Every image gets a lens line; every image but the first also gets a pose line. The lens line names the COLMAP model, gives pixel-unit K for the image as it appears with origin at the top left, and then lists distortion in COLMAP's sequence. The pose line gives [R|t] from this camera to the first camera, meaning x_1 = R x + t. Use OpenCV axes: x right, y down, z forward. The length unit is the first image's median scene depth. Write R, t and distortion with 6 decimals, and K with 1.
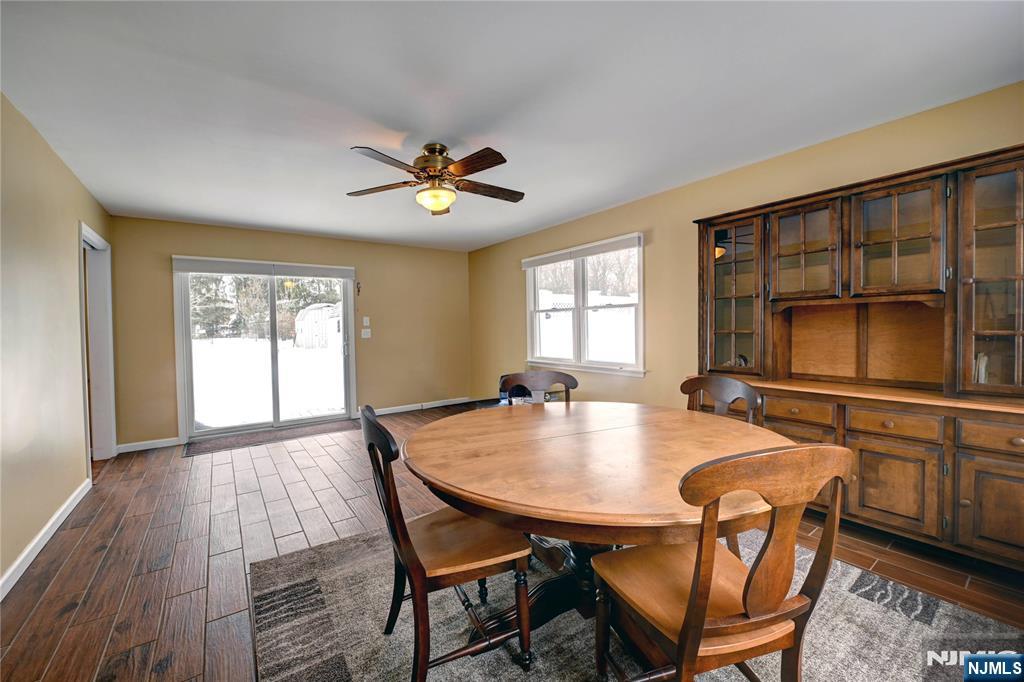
lens RADIAL K [[403.6, 0, 507.4], [0, 403.6, 337.7], [0, 0, 1]] dist [-0.007096, -0.000226]
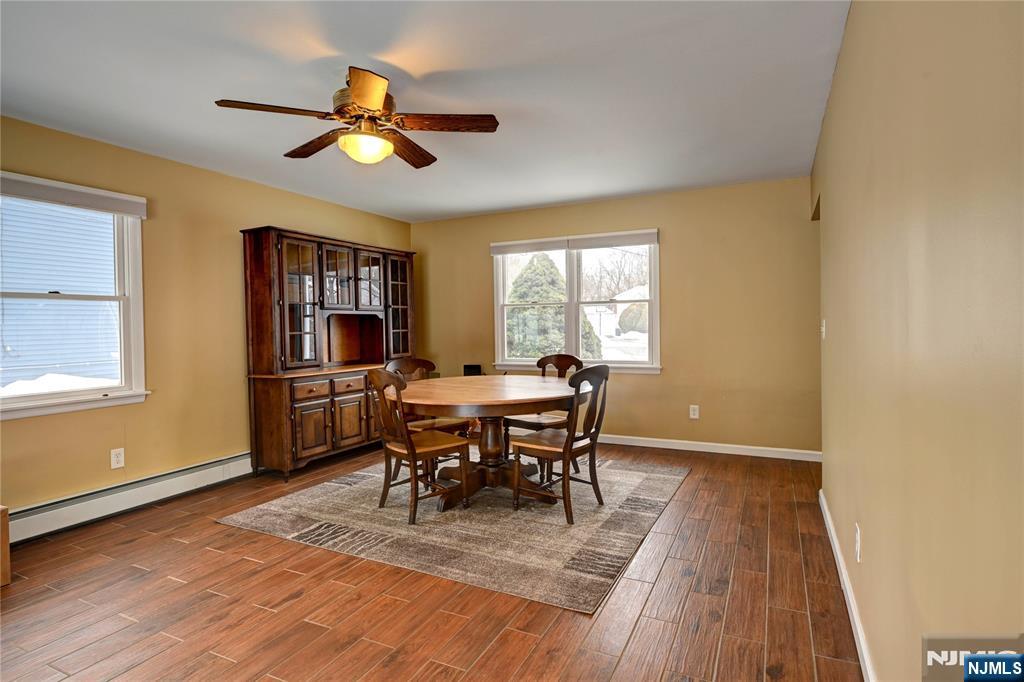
lens RADIAL K [[540.1, 0, 509.6], [0, 540.1, 338.2], [0, 0, 1]] dist [-0.001067, 0.000017]
pose [[-0.472883, -0.000169, 0.881125, -1.689488], [0.042724, 0.998819, 0.023121, -0.013972], [-0.880089, 0.048579, -0.472318, 1.821211]]
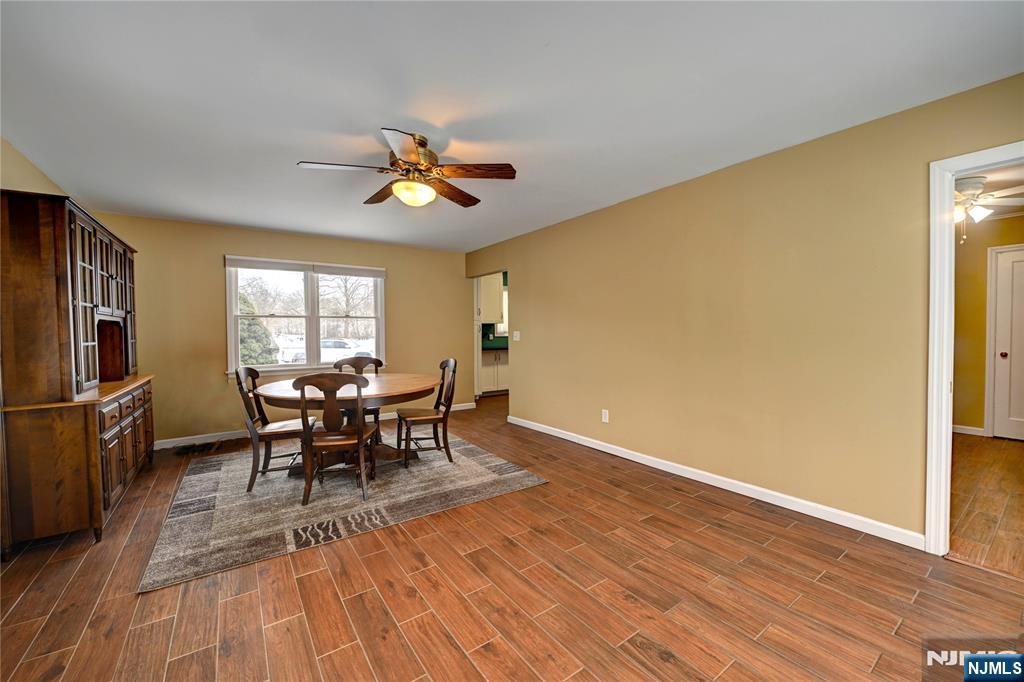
lens RADIAL K [[403.6, 0, 515.8], [0, 403.6, 342.6], [0, 0, 1]] dist [-0.007096, -0.000226]
pose [[-0.999734, 0.023009, -0.001329, -0.584245], [0.022909, 0.998388, 0.051928, -0.061848], [0.002522, 0.051883, -0.998650, 2.840741]]
